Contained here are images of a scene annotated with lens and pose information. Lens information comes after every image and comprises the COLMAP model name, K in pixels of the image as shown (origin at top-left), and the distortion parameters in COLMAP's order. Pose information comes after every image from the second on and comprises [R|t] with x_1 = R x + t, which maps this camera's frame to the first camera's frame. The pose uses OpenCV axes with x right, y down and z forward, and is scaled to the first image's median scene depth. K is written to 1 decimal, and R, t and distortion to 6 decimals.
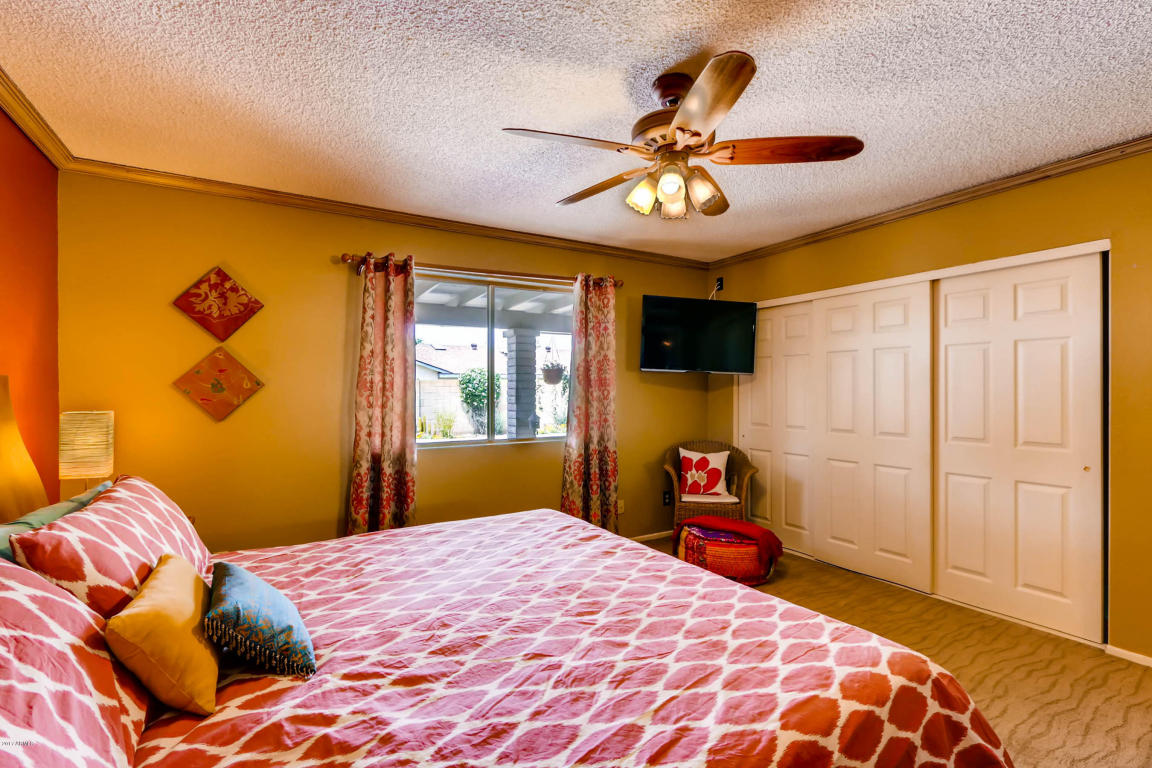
lens RADIAL K [[530.6, 0, 574.6], [0, 530.6, 390.5], [0, 0, 1]] dist [-0.001793, -0.000762]
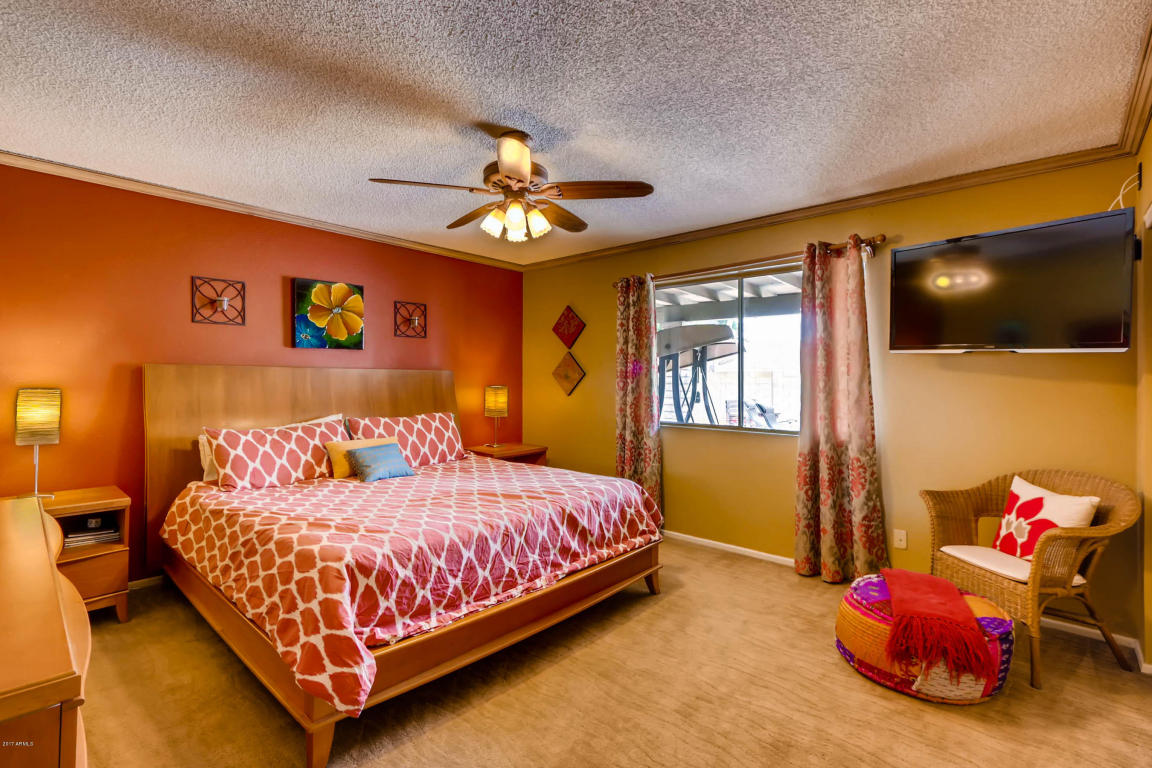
lens RADIAL K [[530.6, 0, 572.5], [0, 530.6, 373.2], [0, 0, 1]] dist [-0.001793, -0.000762]
pose [[0.286377, -0.002301, -0.958114, 0.723813], [-0.007066, 0.999965, -0.004514, -0.004074], [0.958091, 0.008063, 0.286351, 0.385228]]
